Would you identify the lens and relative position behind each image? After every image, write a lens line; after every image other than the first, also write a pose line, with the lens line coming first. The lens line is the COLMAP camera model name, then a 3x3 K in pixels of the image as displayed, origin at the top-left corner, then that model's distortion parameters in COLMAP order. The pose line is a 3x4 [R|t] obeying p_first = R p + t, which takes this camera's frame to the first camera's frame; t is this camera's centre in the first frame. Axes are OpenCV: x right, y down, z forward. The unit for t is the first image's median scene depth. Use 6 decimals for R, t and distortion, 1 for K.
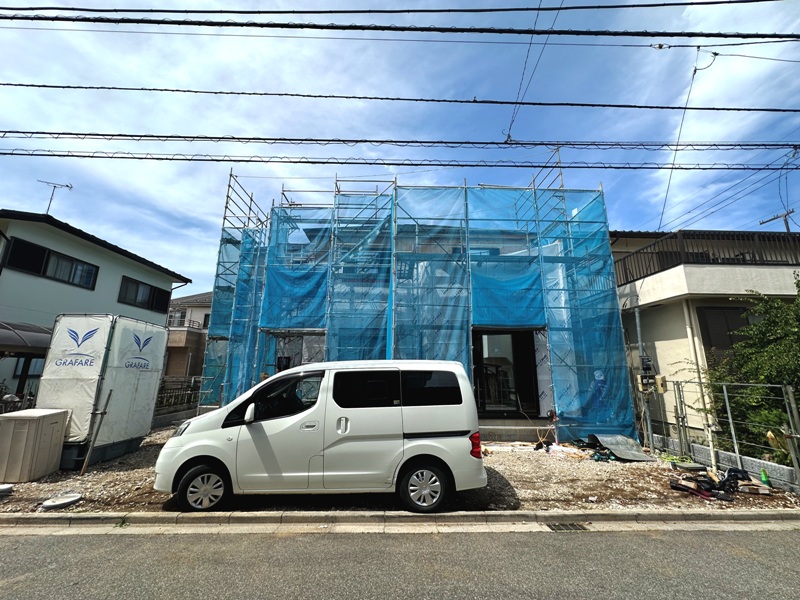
lens RADIAL K [[311.4, 0, 400.0], [0, 311.4, 300.0], [0, 0, 1]] dist [-0.000979, 0.000004]
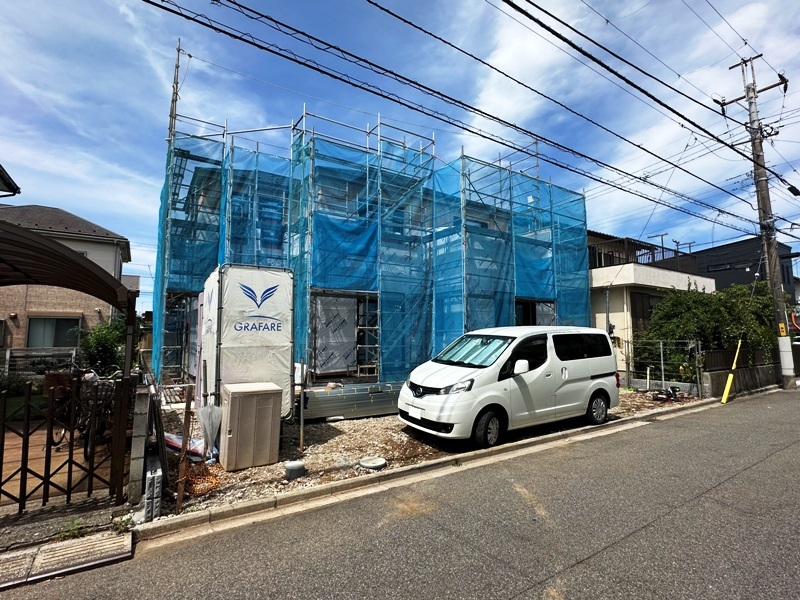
lens RADIAL K [[386.2, 0, 400.0], [0, 386.2, 300.0], [0, 0, 1]] dist [-0.003220, -0.000363]
pose [[0.855460, 0.040656, 0.516271, -1.508078], [-0.105568, 0.989671, 0.096989, -0.003460], [-0.506995, -0.137472, 0.850916, -0.030191]]
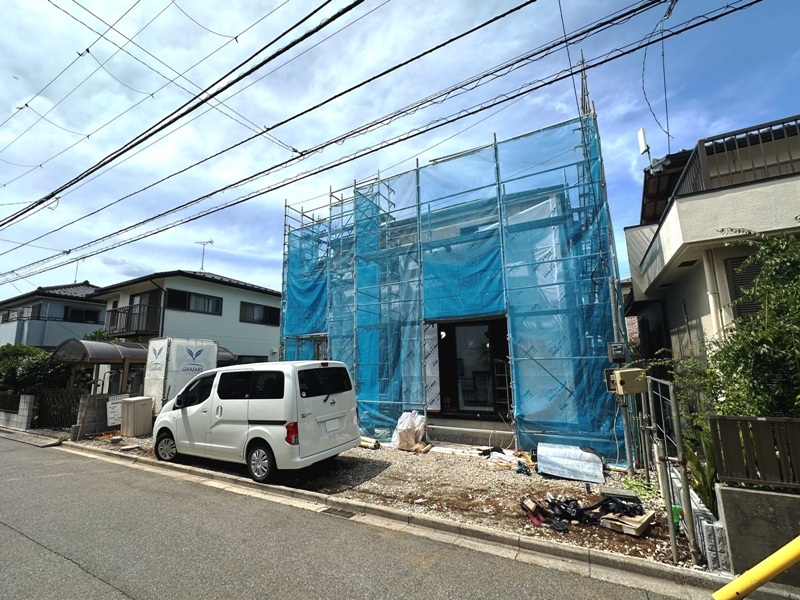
lens RADIAL K [[346.2, 0, 392.2], [0, 346.2, 309.6], [0, 0, 1]] dist [-0.000961, -0.000547]
pose [[0.859670, -0.105022, -0.499938, 1.128222], [0.134288, 0.990680, 0.022803, 0.025722], [0.492883, -0.086739, 0.865761, 0.095015]]
